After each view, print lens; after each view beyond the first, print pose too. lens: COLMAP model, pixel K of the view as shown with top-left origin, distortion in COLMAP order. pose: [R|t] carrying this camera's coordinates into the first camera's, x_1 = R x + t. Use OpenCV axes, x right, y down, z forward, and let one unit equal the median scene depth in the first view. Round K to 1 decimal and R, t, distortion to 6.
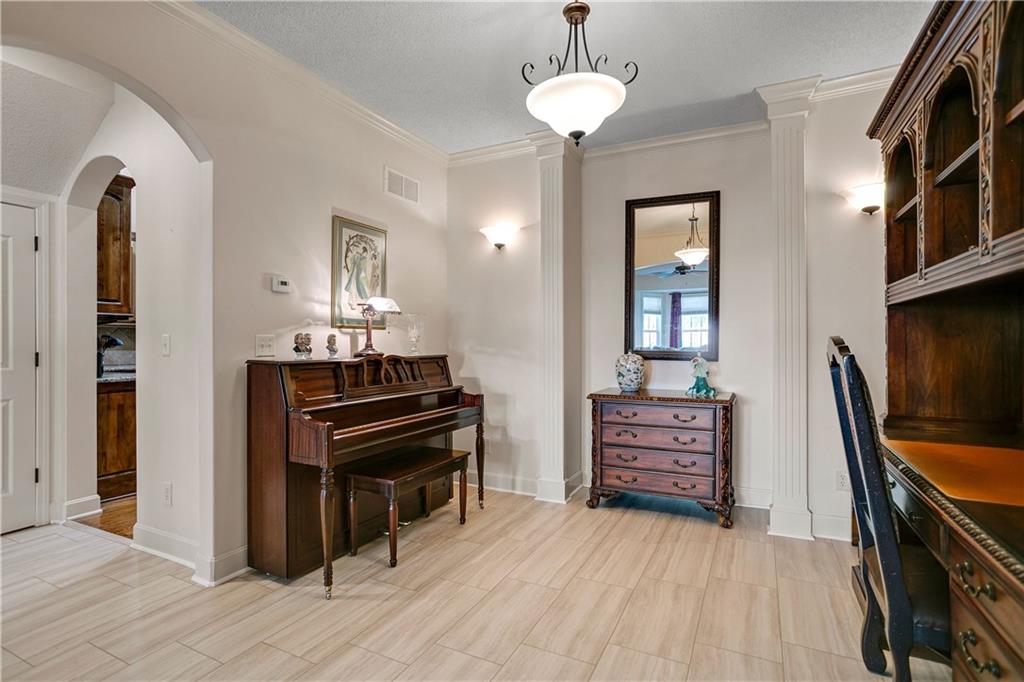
lens RADIAL K [[498.4, 0, 509.1], [0, 498.4, 349.5], [0, 0, 1]] dist [-0.047616, 0.029509]
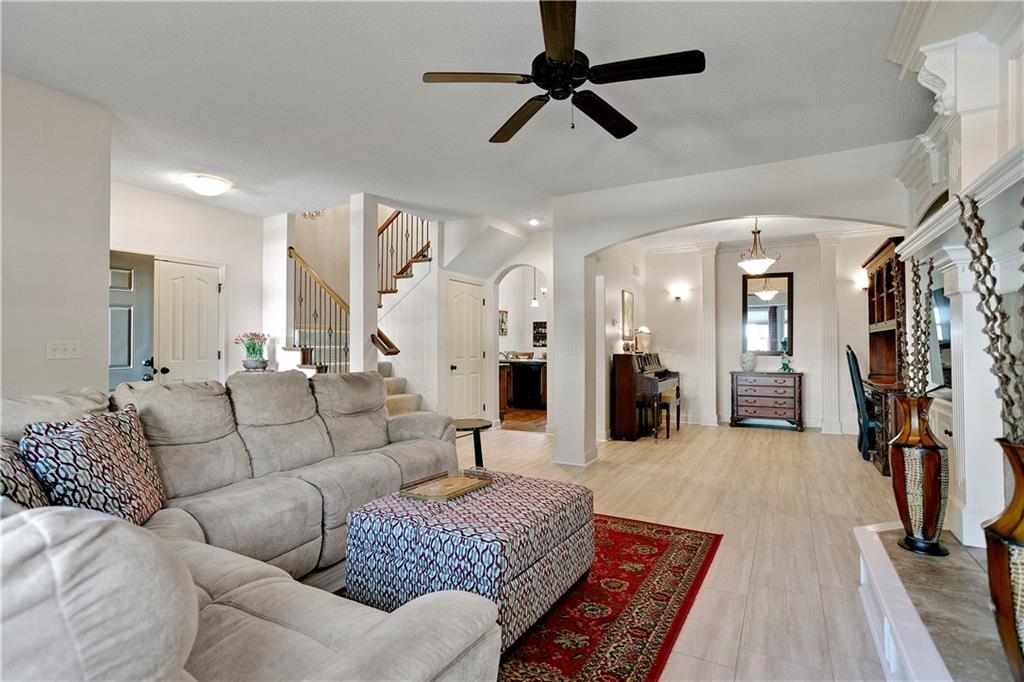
lens RADIAL K [[498.4, 0, 509.1], [0, 498.4, 349.5], [0, 0, 1]] dist [-0.047616, 0.029509]
pose [[0.999274, -0.001444, -0.038074, -0.713199], [0.001027, 0.999939, -0.010982, 0.019005], [0.038087, 0.010935, 0.999215, -1.143591]]
